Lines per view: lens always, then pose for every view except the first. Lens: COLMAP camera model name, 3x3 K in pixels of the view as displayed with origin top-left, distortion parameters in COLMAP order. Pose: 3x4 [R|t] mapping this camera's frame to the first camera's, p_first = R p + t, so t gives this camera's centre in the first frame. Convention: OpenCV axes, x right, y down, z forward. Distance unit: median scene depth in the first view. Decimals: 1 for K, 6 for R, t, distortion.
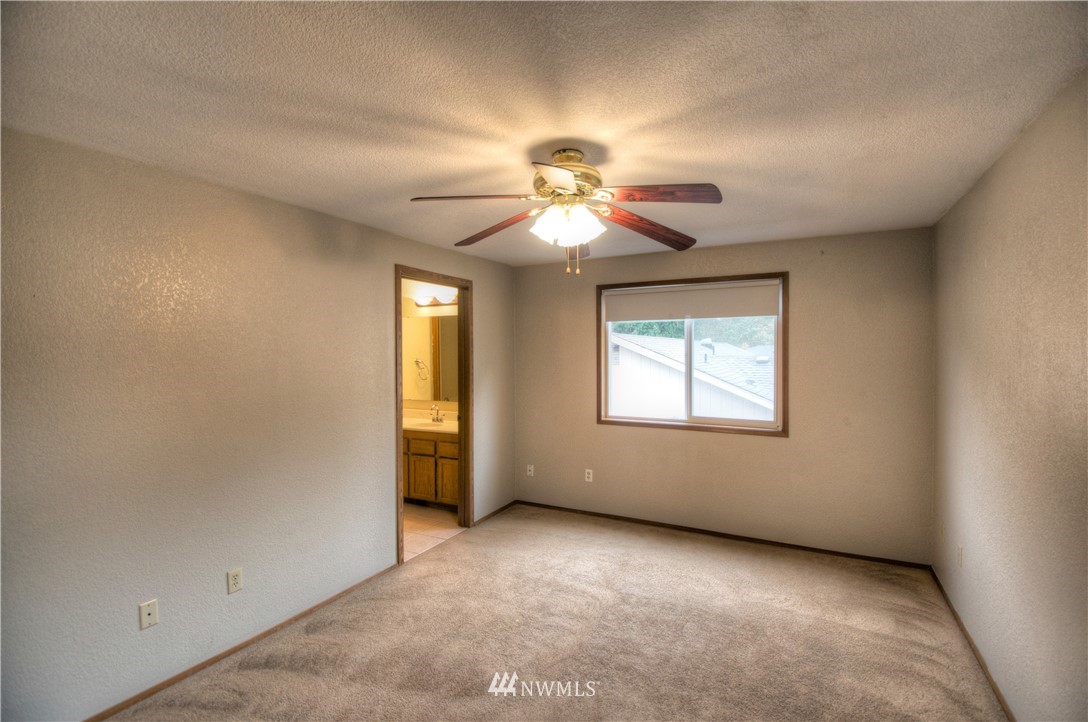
lens RADIAL K [[495.0, 0, 556.0], [0, 495.0, 367.6], [0, 0, 1]] dist [0.020099, -0.026546]
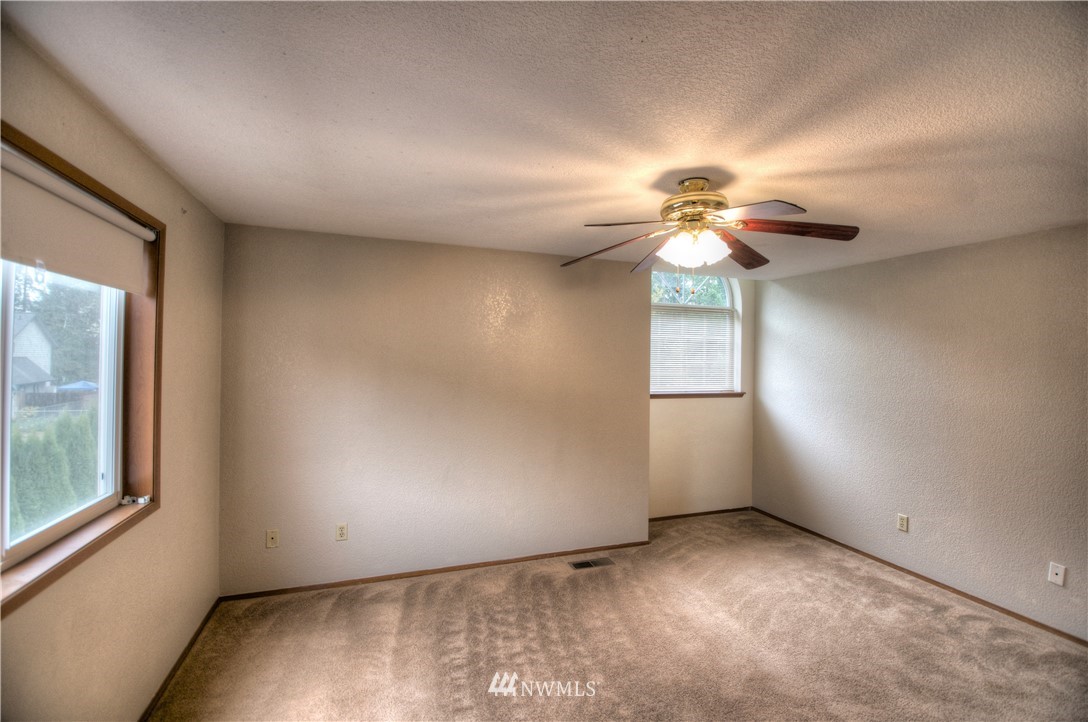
lens RADIAL K [[484.7, 0, 556.7], [0, 484.7, 359.1], [0, 0, 1]] dist [0.020069, -0.024012]
pose [[-0.733198, -0.010384, 0.679936, -0.255931], [0.005741, 0.999753, 0.021459, -0.042424], [-0.679991, 0.019637, -0.732957, 1.082263]]
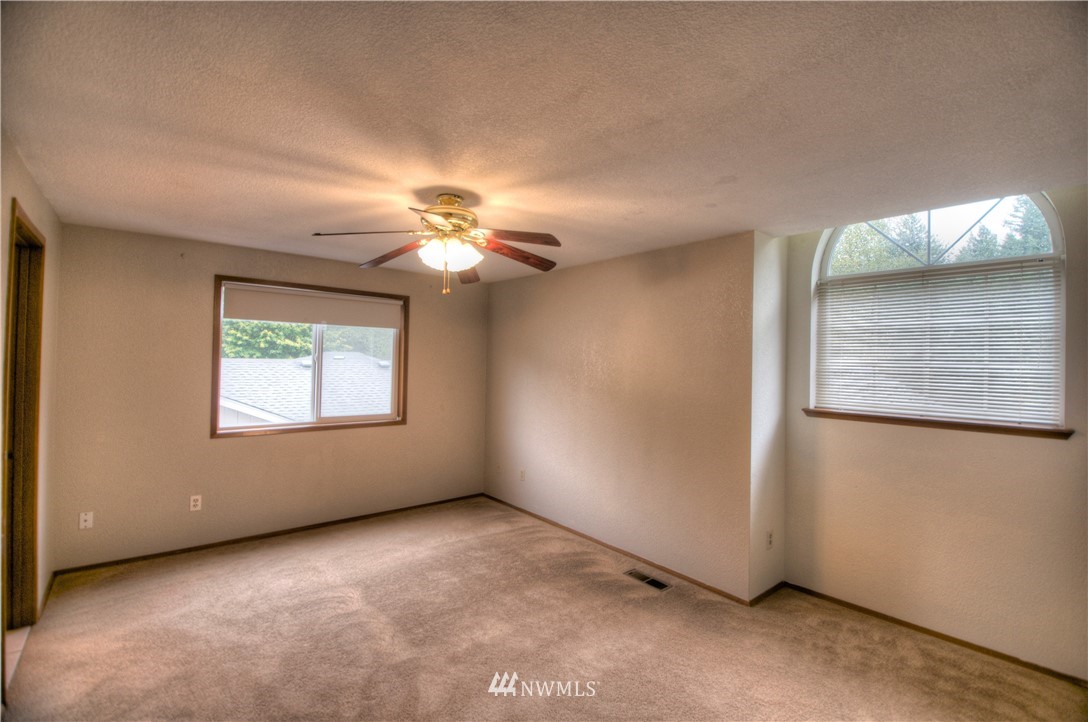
lens RADIAL K [[484.7, 0, 556.7], [0, 484.7, 359.1], [0, 0, 1]] dist [0.020069, -0.024012]
pose [[0.381076, 0.011986, 0.924466, -0.544234], [0.007301, 0.999846, -0.015973, -0.006241], [-0.924515, 0.012837, 0.380930, 0.153362]]
